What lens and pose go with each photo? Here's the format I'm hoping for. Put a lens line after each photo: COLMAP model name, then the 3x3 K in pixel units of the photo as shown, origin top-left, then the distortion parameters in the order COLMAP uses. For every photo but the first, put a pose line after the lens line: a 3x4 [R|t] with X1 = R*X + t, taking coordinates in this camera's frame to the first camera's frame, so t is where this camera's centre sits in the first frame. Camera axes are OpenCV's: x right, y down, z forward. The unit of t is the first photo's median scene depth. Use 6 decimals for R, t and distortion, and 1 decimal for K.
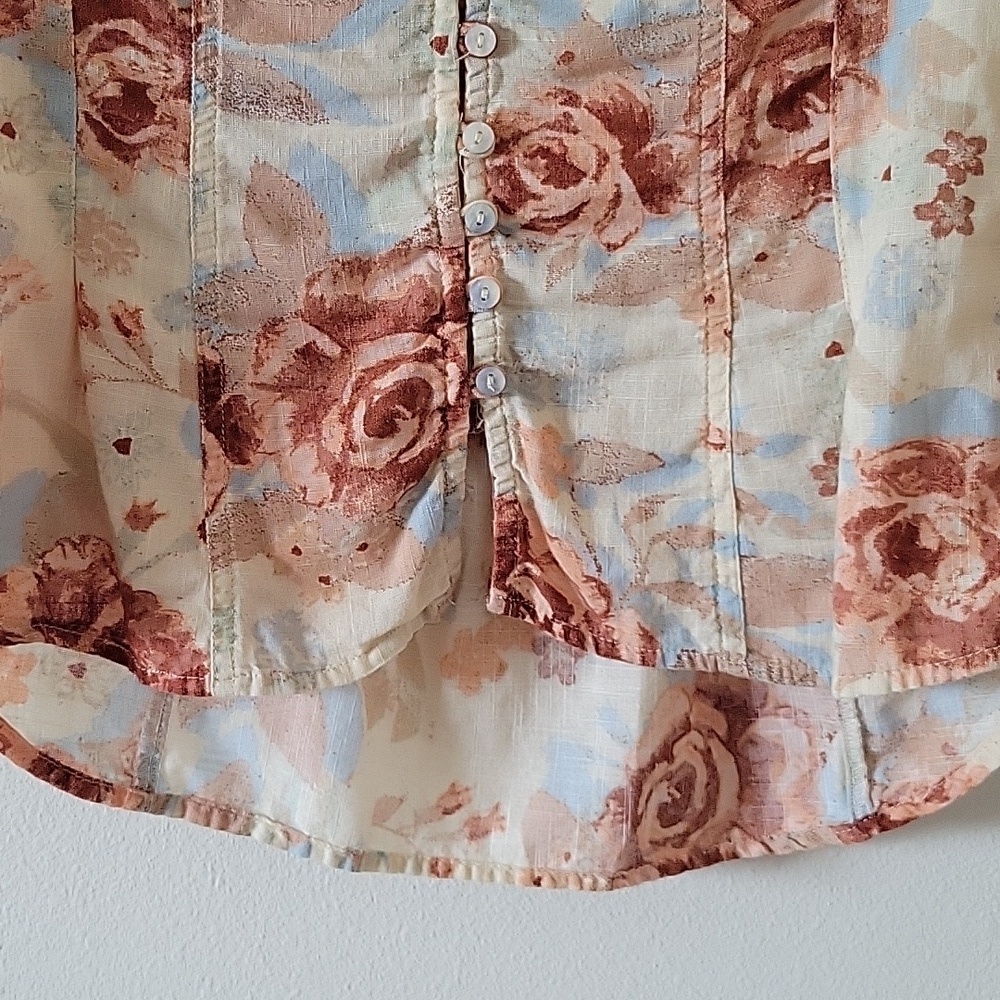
lens RADIAL K [[1569.2, 0, 529.3], [0, 1569.2, 500.1], [0, 0, 1]] dist [-0.009544, 0.039392]
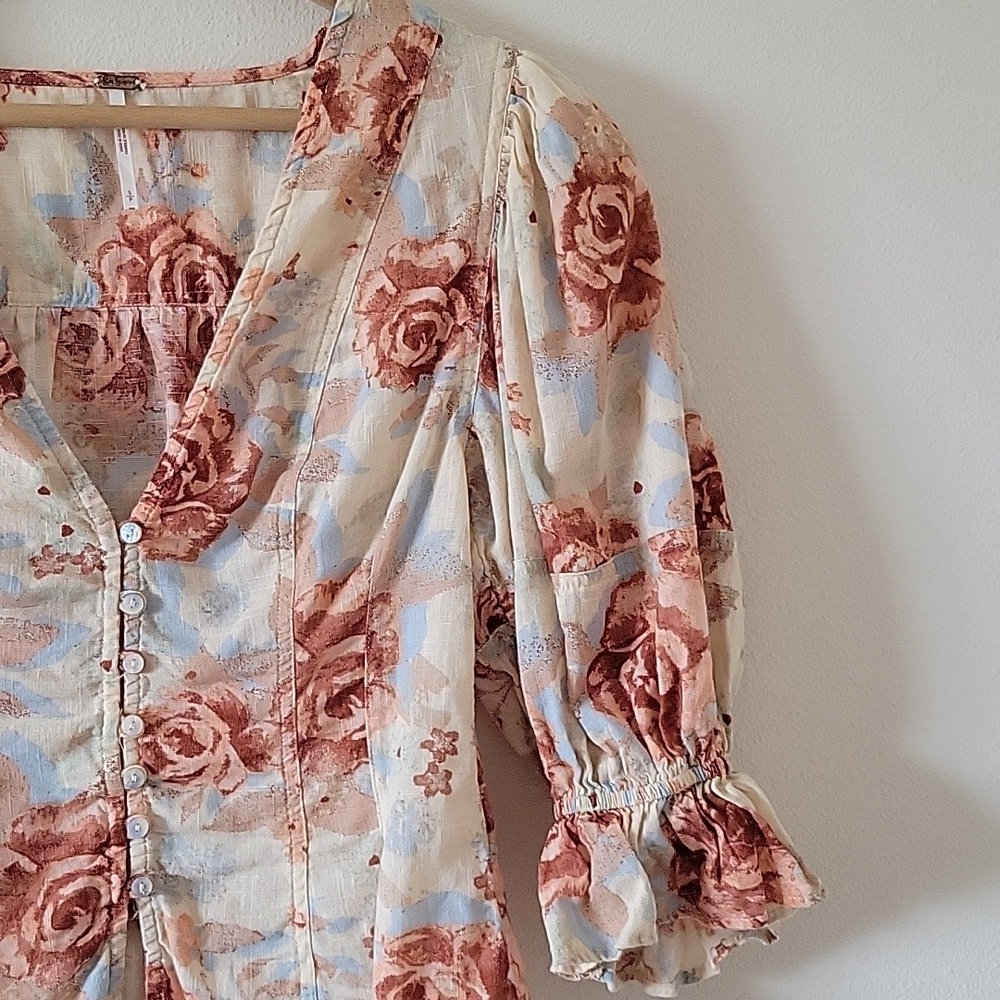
lens RADIAL K [[1569.2, 0, 529.3], [0, 1569.2, 500.1], [0, 0, 1]] dist [-0.009544, 0.039392]
pose [[0.991062, -0.005506, 0.133288, 0.142639], [0.026845, 0.986940, -0.158837, -0.193179], [-0.130672, 0.160995, 0.978266, -0.541113]]
